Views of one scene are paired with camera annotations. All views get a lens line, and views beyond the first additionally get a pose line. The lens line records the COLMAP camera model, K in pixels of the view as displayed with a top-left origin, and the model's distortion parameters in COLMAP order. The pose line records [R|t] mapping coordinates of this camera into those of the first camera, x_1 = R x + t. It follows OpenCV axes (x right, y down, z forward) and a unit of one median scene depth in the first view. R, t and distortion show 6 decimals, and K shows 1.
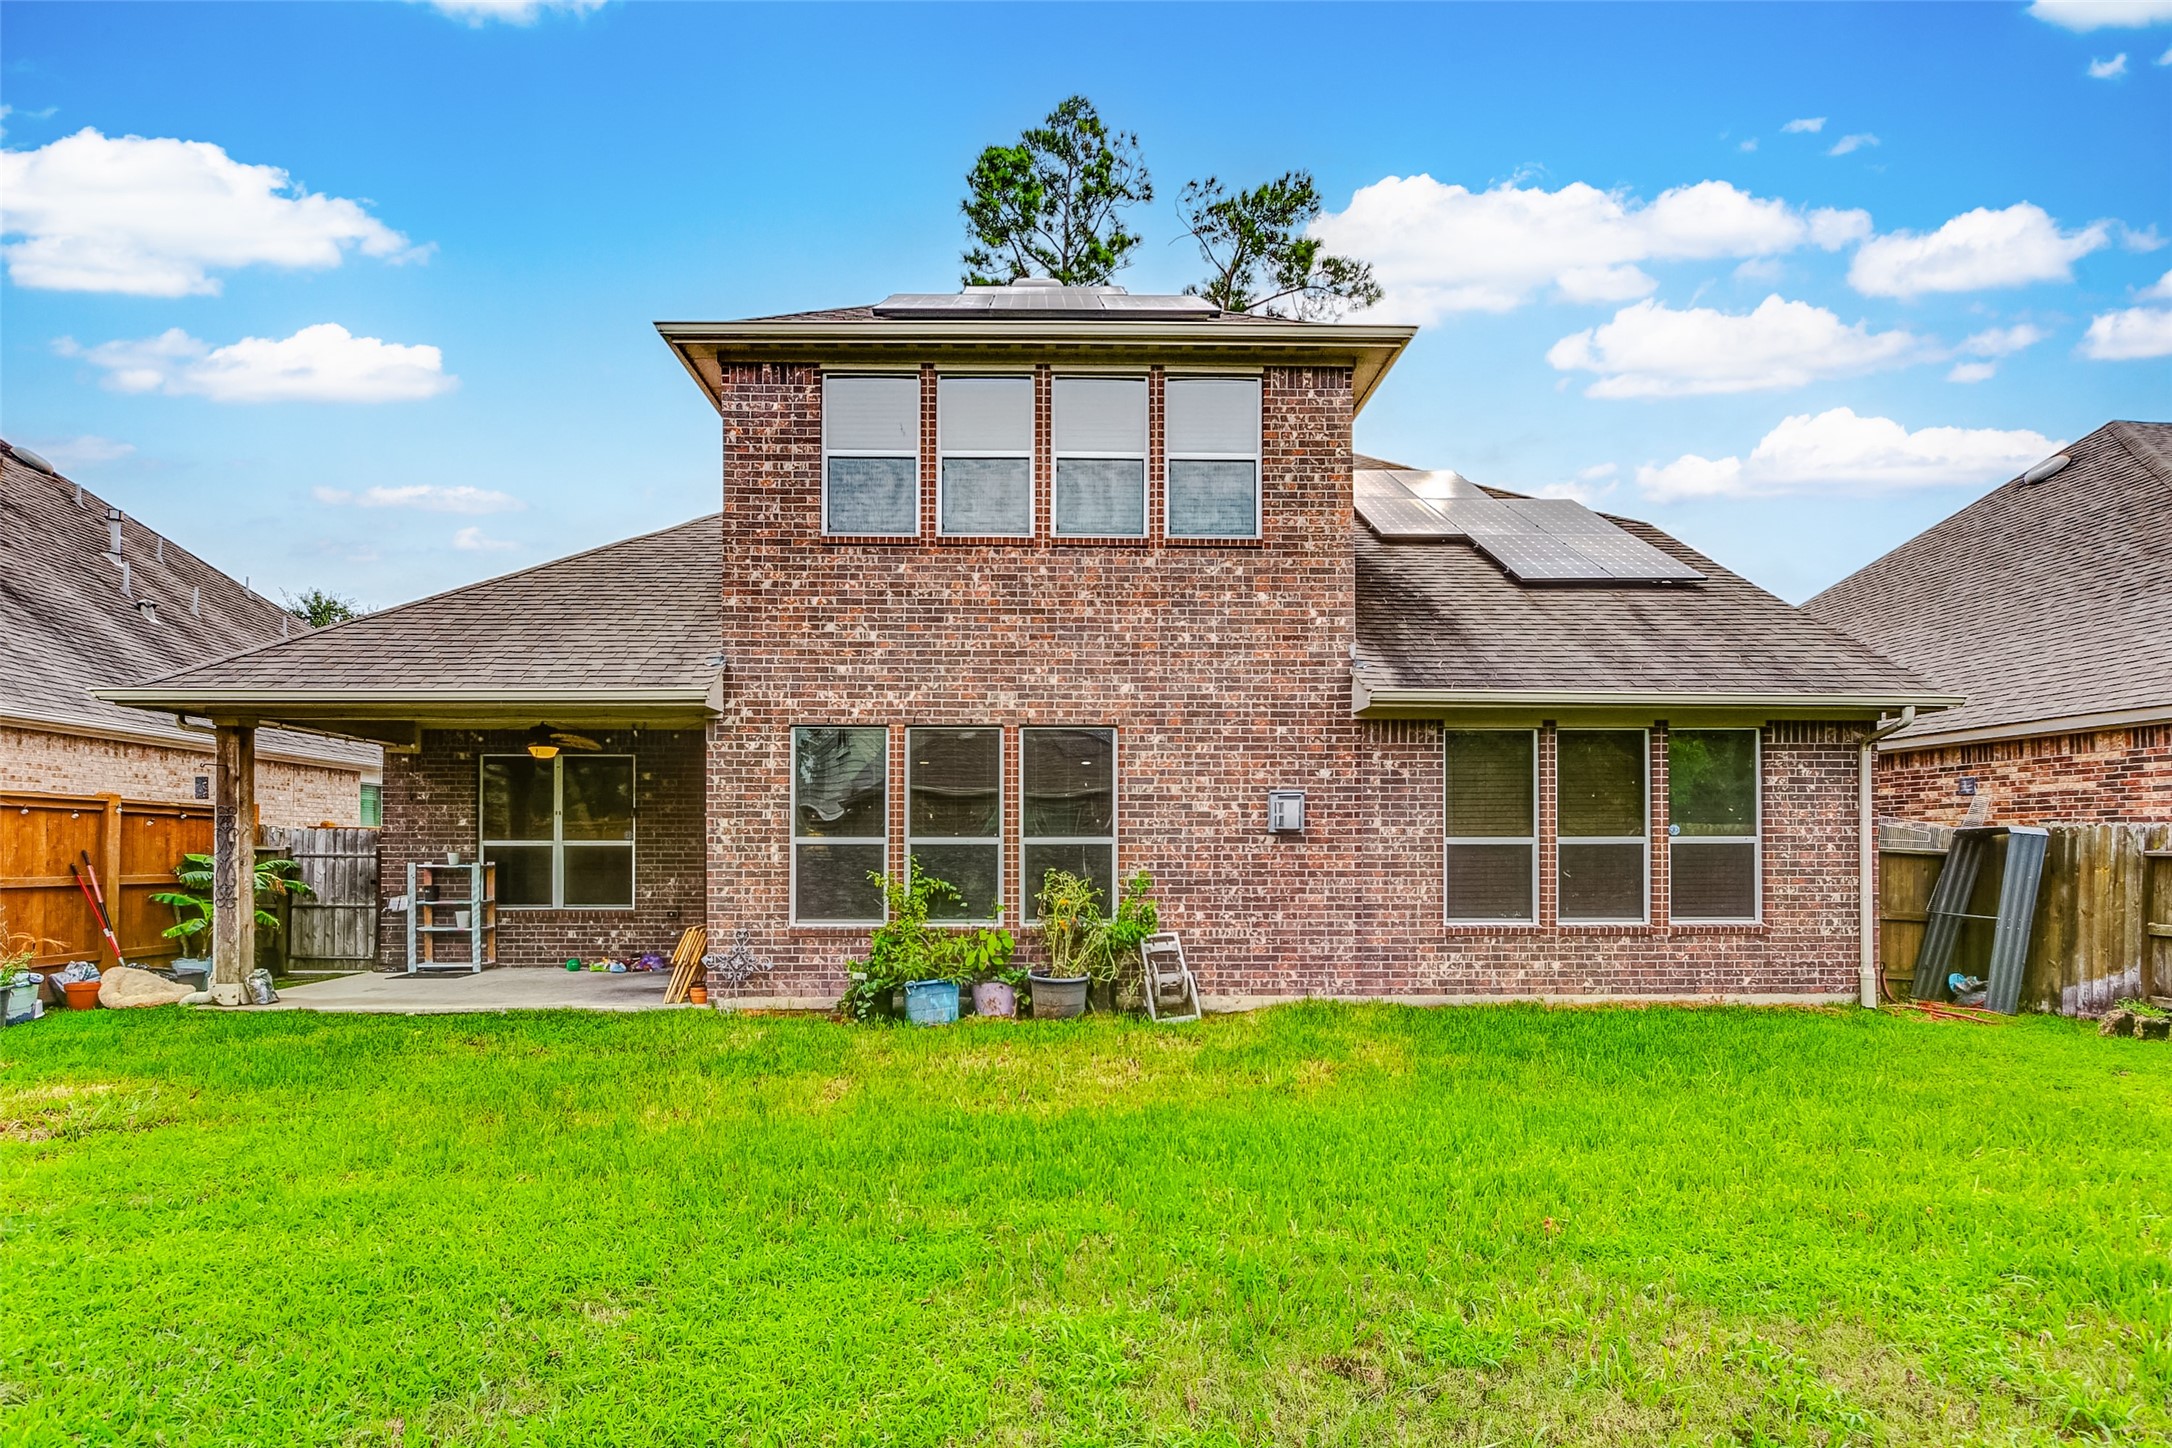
lens RADIAL K [[1096.5, 0, 1098.3], [0, 1096.5, 845.1], [0, 0, 1]] dist [-0.001140, -0.000117]
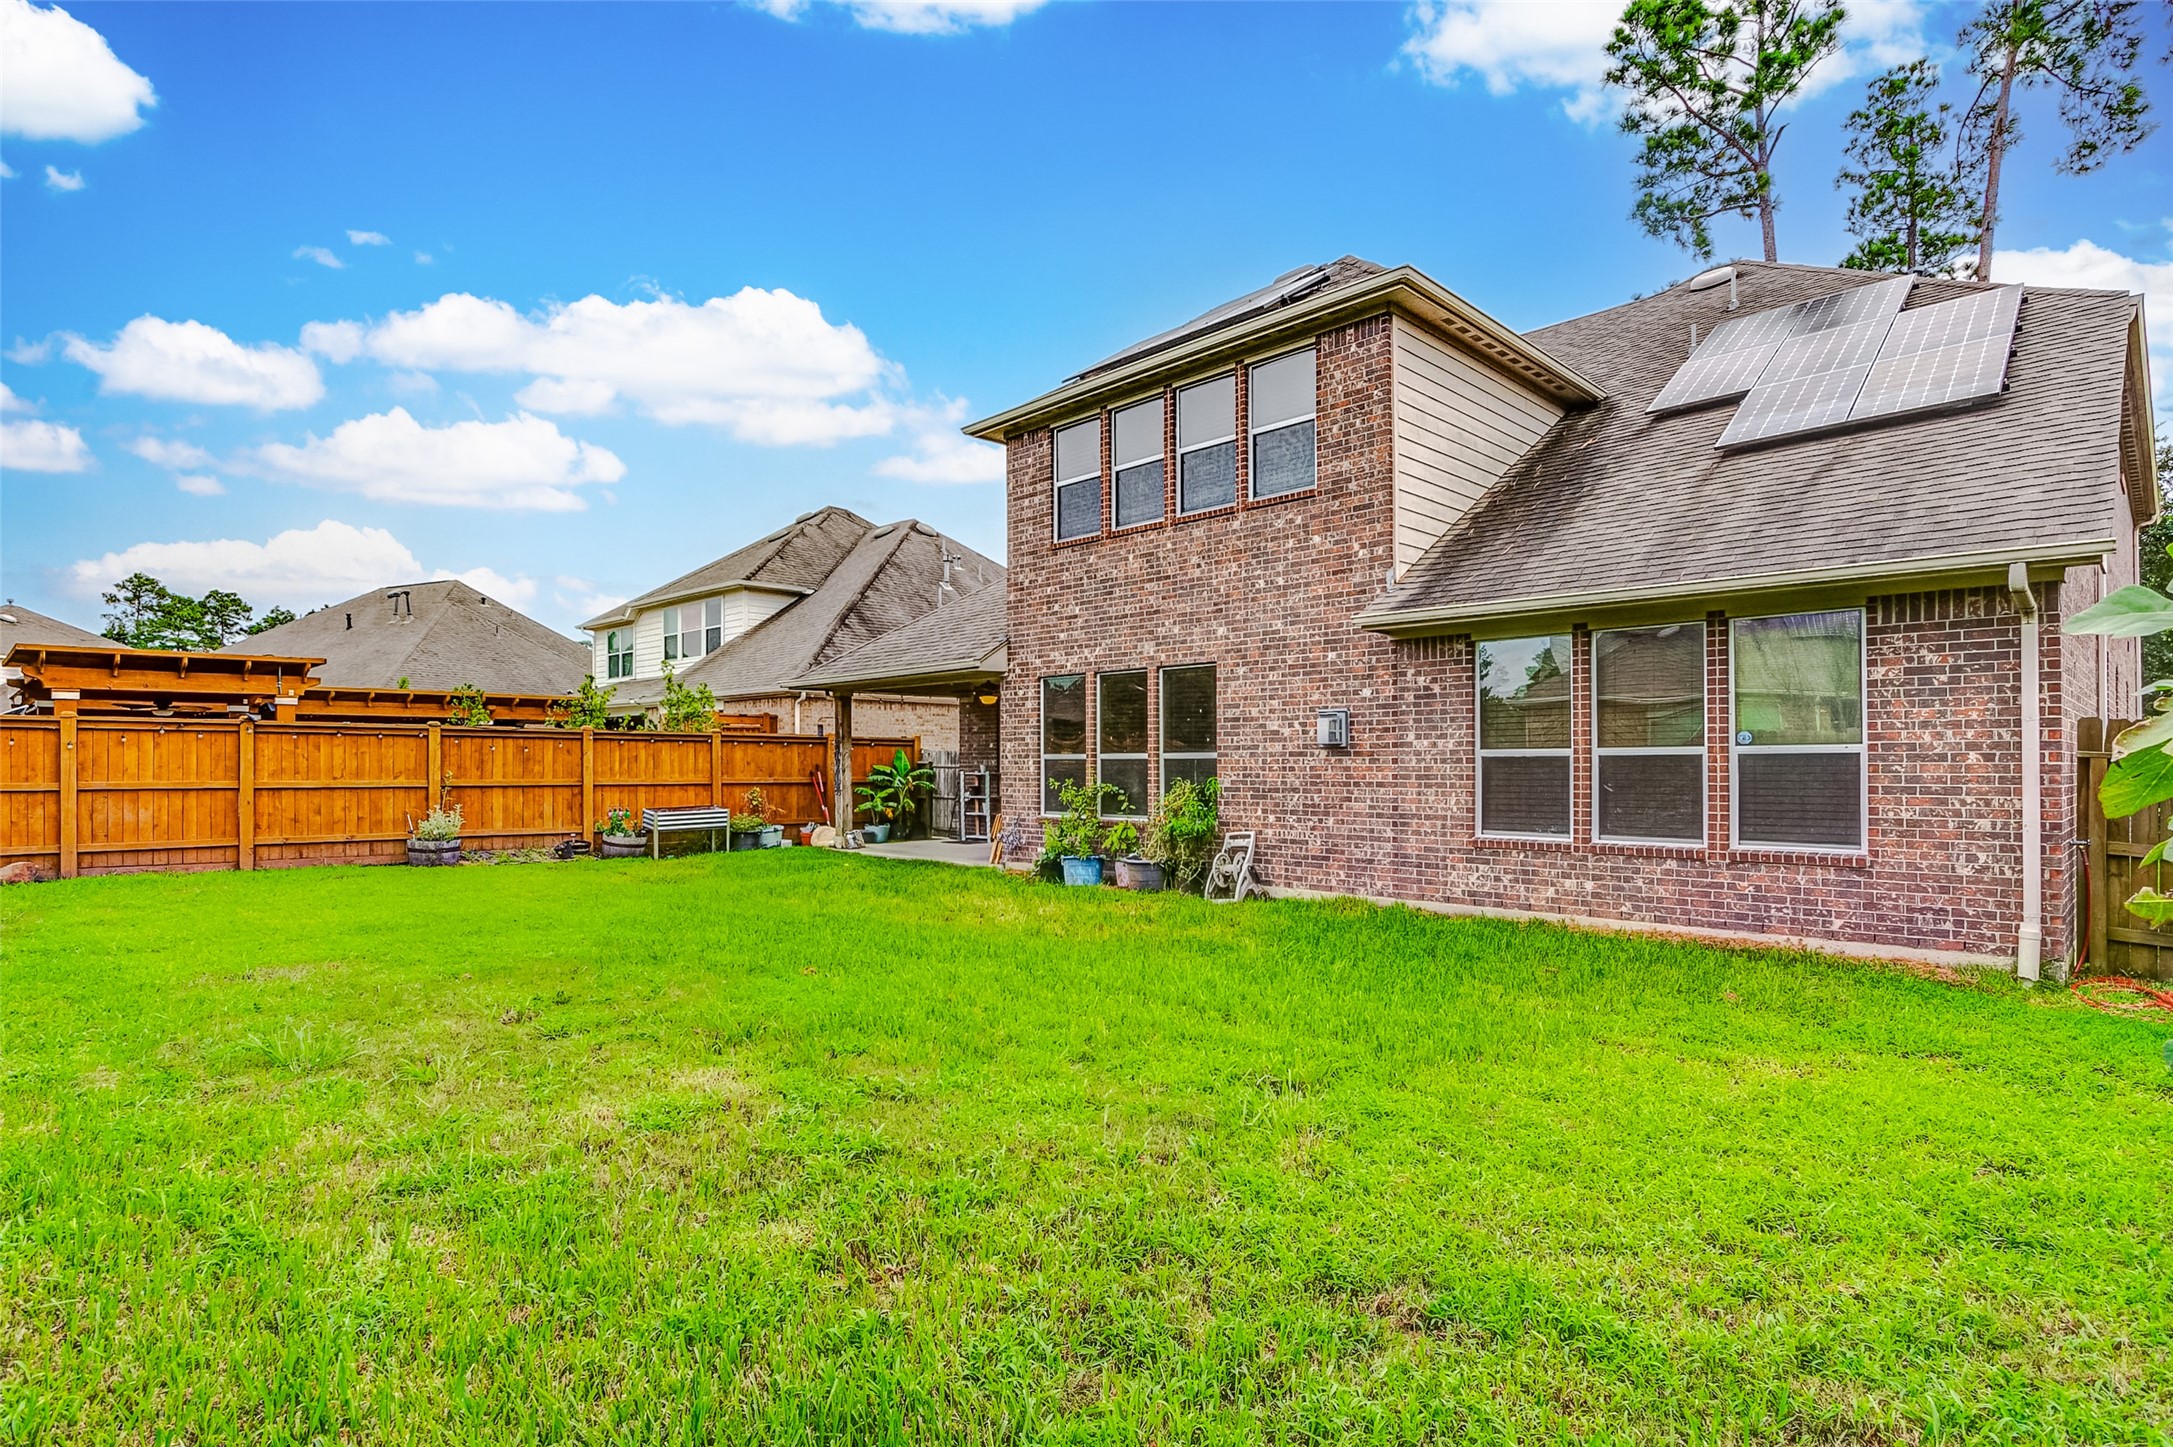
lens RADIAL K [[1097.0, 0, 1034.3], [0, 1097.0, 768.1], [0, 0, 1]] dist [-0.001140, -0.000117]
pose [[0.664065, 0.001789, -0.747673, 0.802681], [0.005483, 0.999959, 0.007262, 0.000363], [0.747655, -0.008922, 0.664028, 0.026988]]
